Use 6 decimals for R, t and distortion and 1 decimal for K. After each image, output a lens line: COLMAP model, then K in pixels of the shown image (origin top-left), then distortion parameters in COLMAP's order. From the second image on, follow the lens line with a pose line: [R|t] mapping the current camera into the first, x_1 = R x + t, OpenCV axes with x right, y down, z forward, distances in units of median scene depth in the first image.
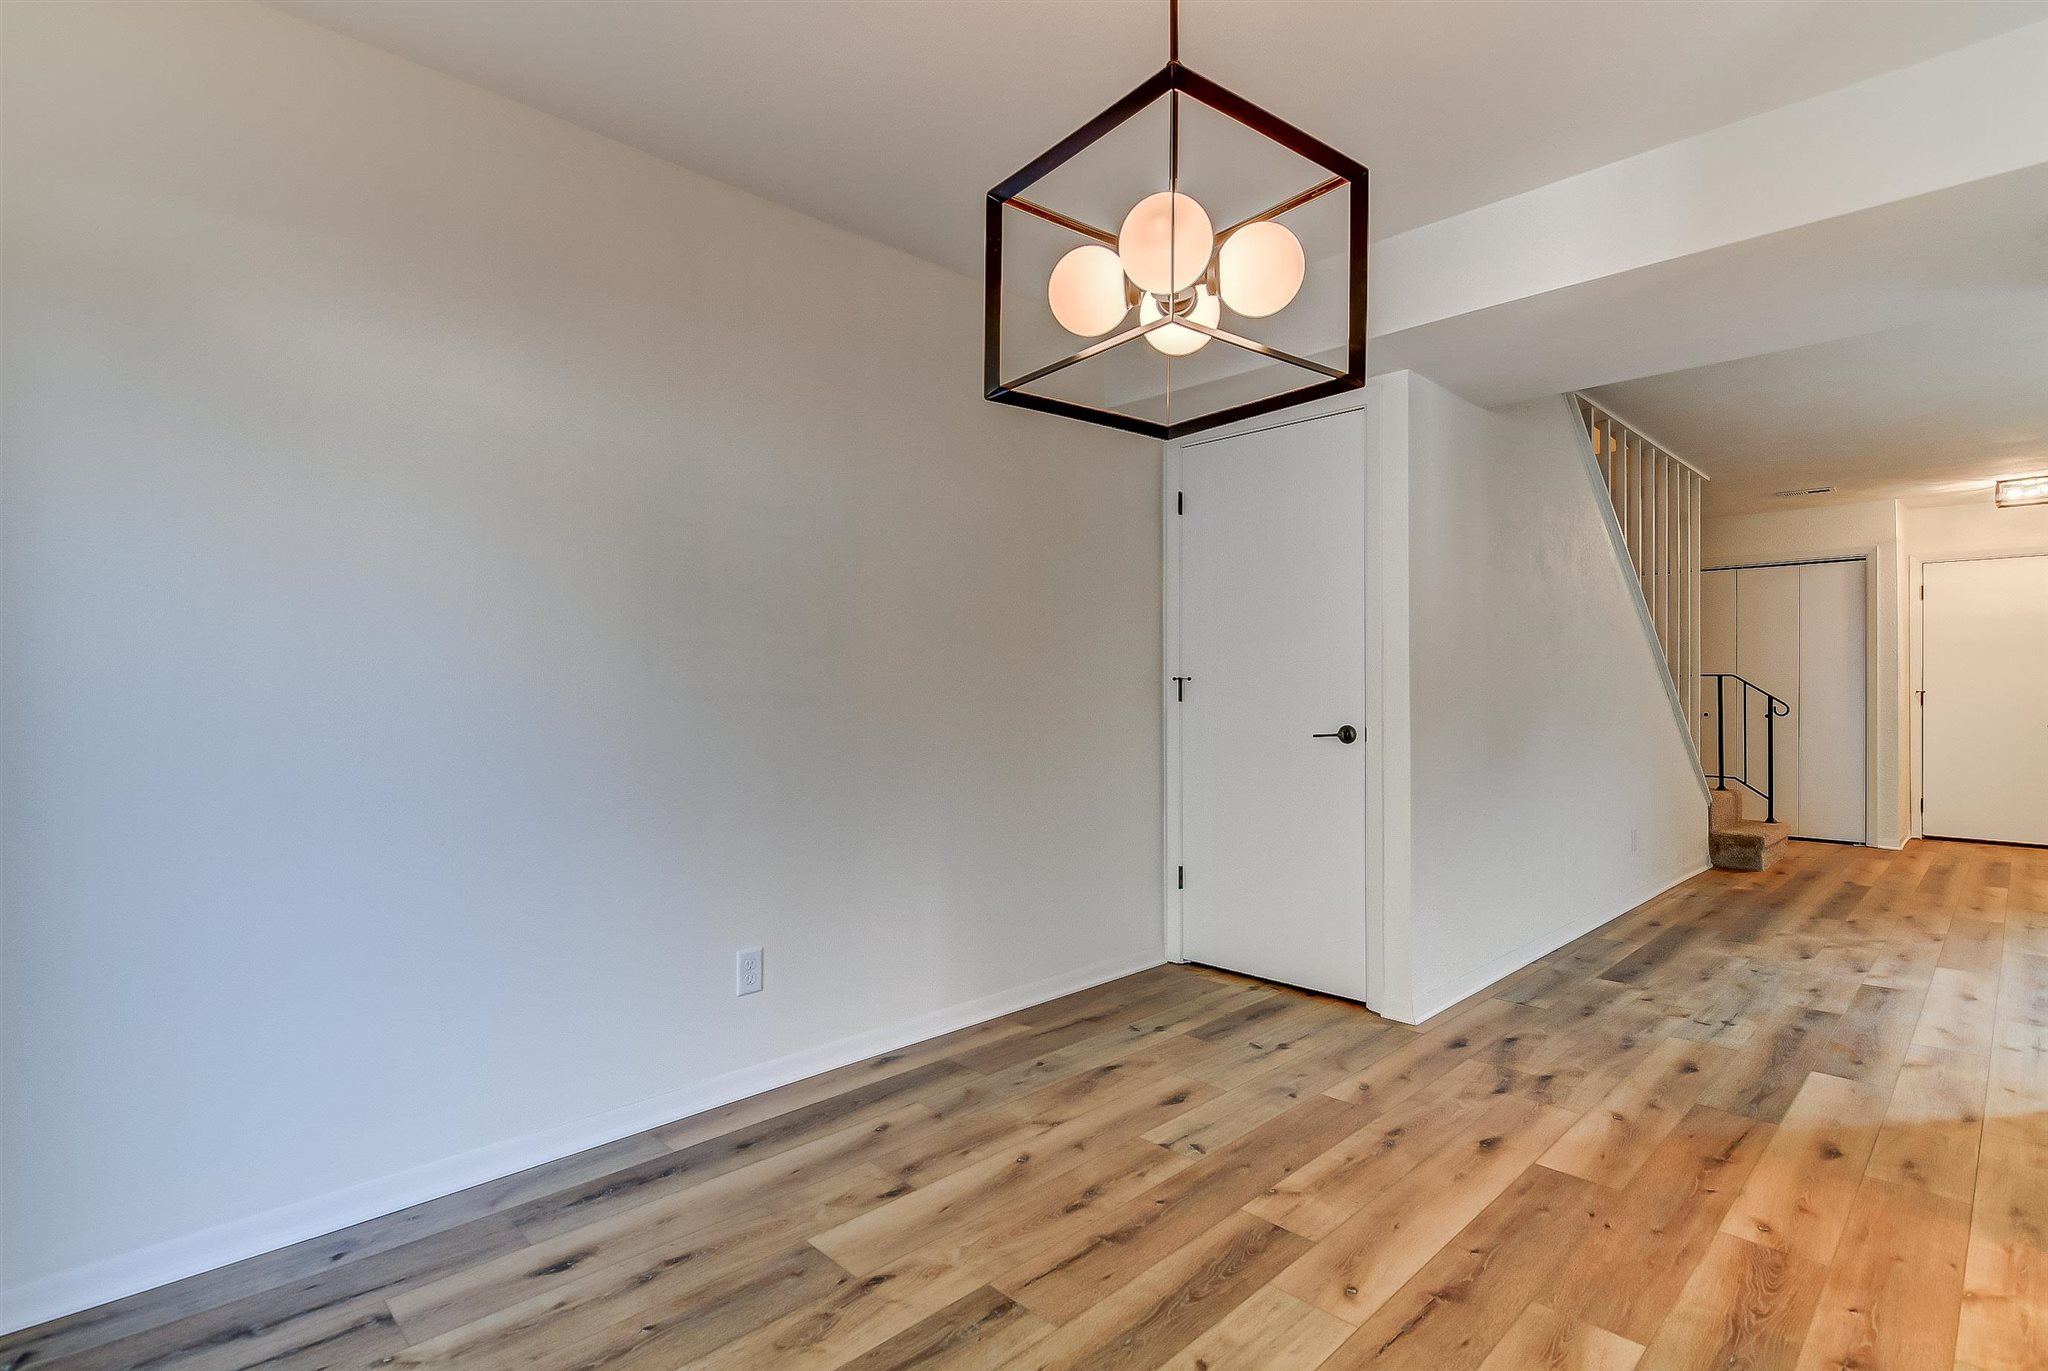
lens RADIAL K [[995.5, 0, 1005.5], [0, 995.5, 684.4], [0, 0, 1]] dist [0.000118, -0.000337]
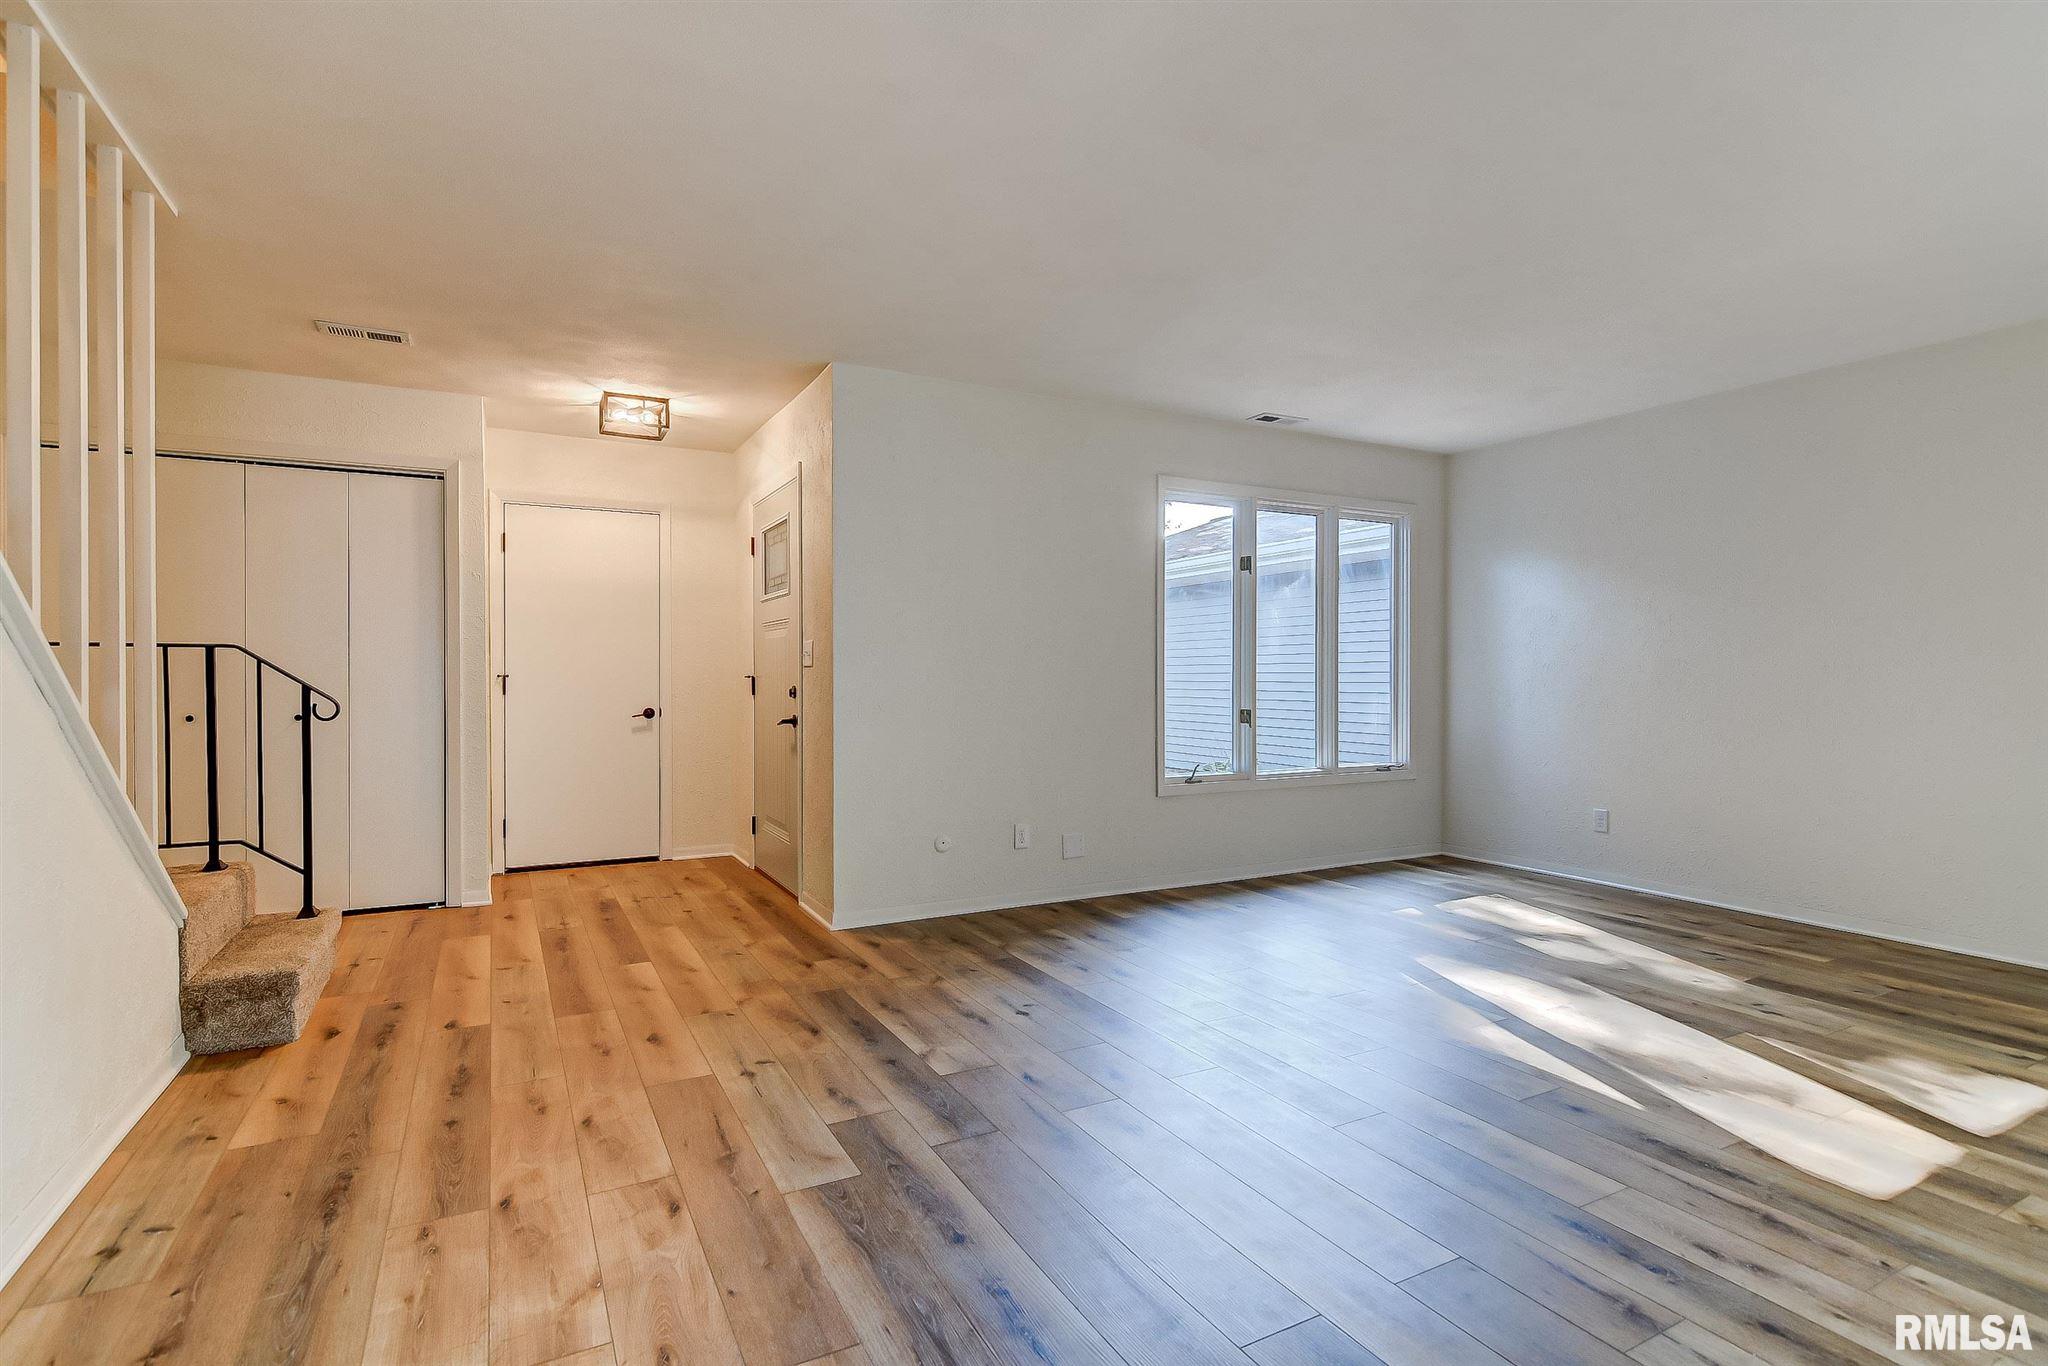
lens RADIAL K [[981.7, 0, 1015.8], [0, 981.7, 680.1], [0, 0, 1]] dist [0.016955, -0.013820]
pose [[0.280302, -0.010490, 0.959855, 0.356263], [-0.002339, 0.999930, 0.011611, 0.001788], [-0.959909, -0.005499, 0.280258, 0.472587]]
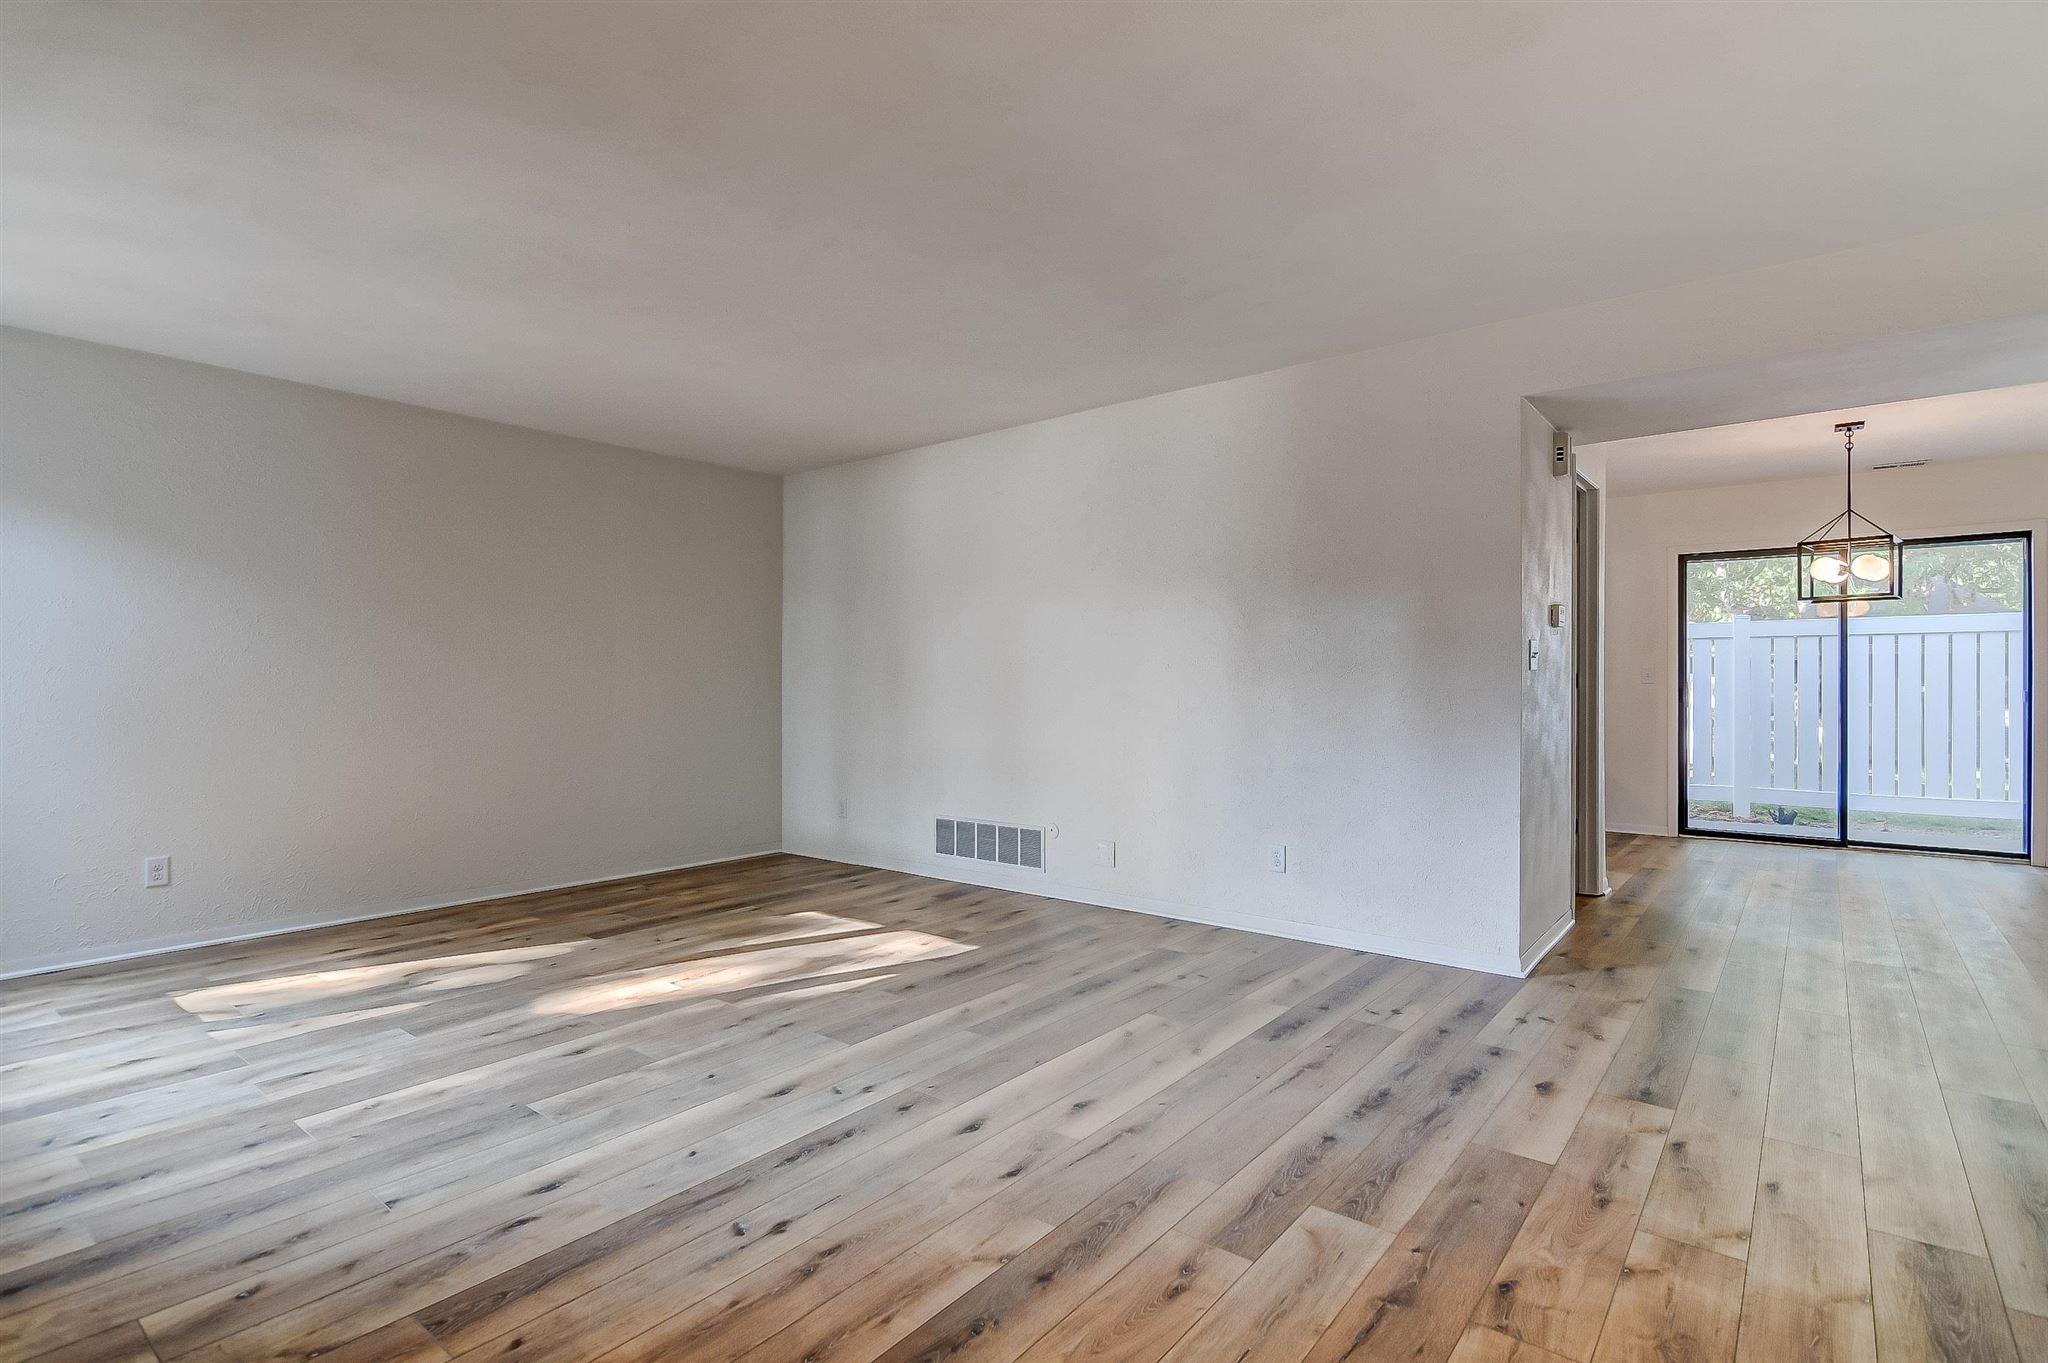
lens RADIAL K [[981.7, 0, 1015.8], [0, 981.7, 678.6], [0, 0, 1]] dist [0.016955, -0.013820]
pose [[-0.993118, -0.003559, -0.117064, 0.782734], [-0.002608, 0.999962, -0.008278, 0.005970], [0.117089, -0.007916, -0.993090, 0.911357]]
